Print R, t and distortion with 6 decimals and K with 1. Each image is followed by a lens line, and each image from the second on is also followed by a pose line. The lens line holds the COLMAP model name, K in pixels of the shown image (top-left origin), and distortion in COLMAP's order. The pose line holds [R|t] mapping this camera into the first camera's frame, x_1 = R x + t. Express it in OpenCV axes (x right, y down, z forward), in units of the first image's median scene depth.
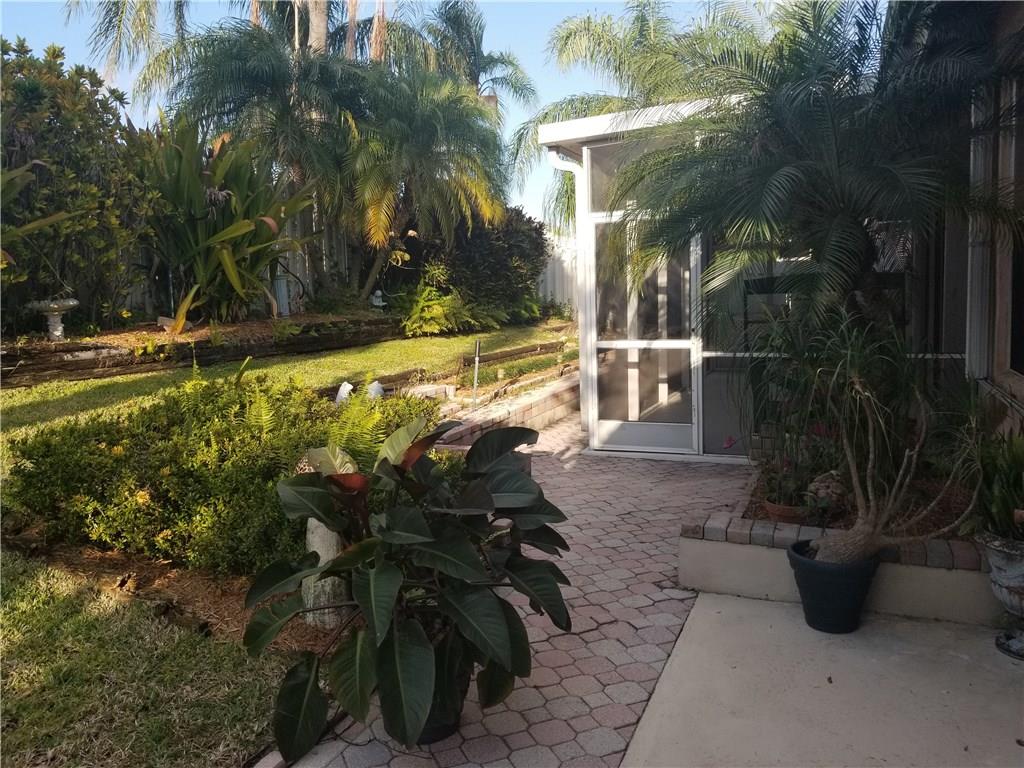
lens RADIAL K [[797.3, 0, 512.0], [0, 797.3, 384.0], [0, 0, 1]] dist [0.007205, 0.003309]
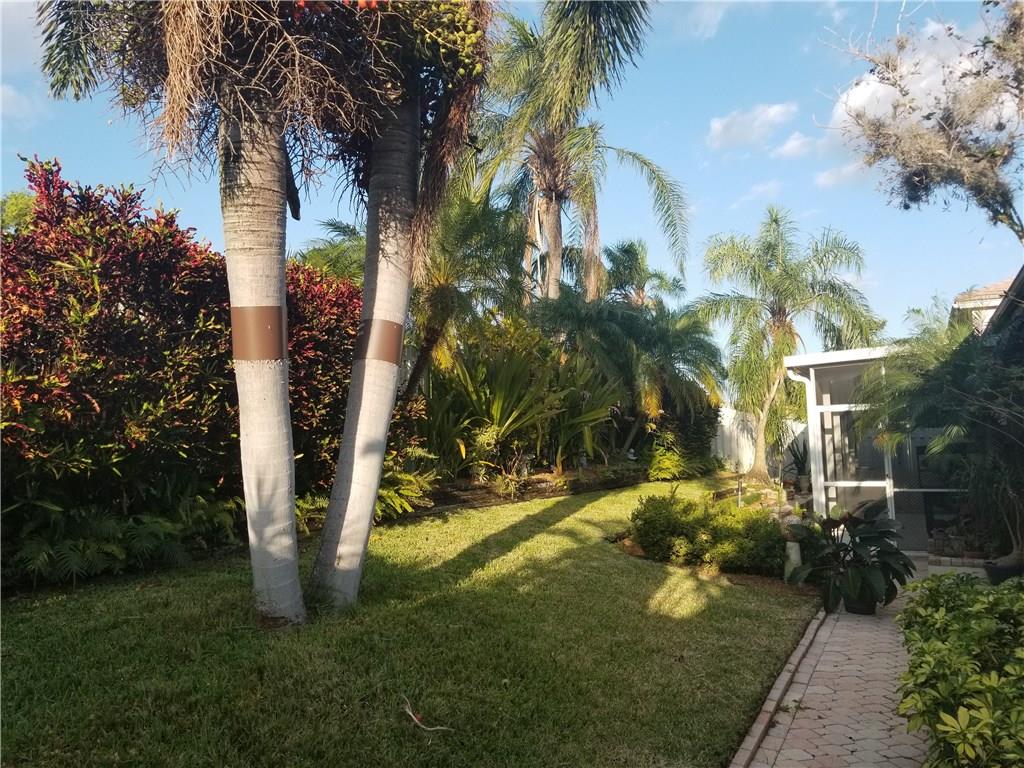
lens RADIAL K [[797.3, 0, 512.0], [0, 797.3, 384.0], [0, 0, 1]] dist [0.007205, 0.003309]
pose [[0.996357, 0.000971, -0.085273, -0.368077], [-0.017233, 0.981598, -0.190181, 0.068116], [0.083520, 0.190957, 0.978039, -0.671262]]
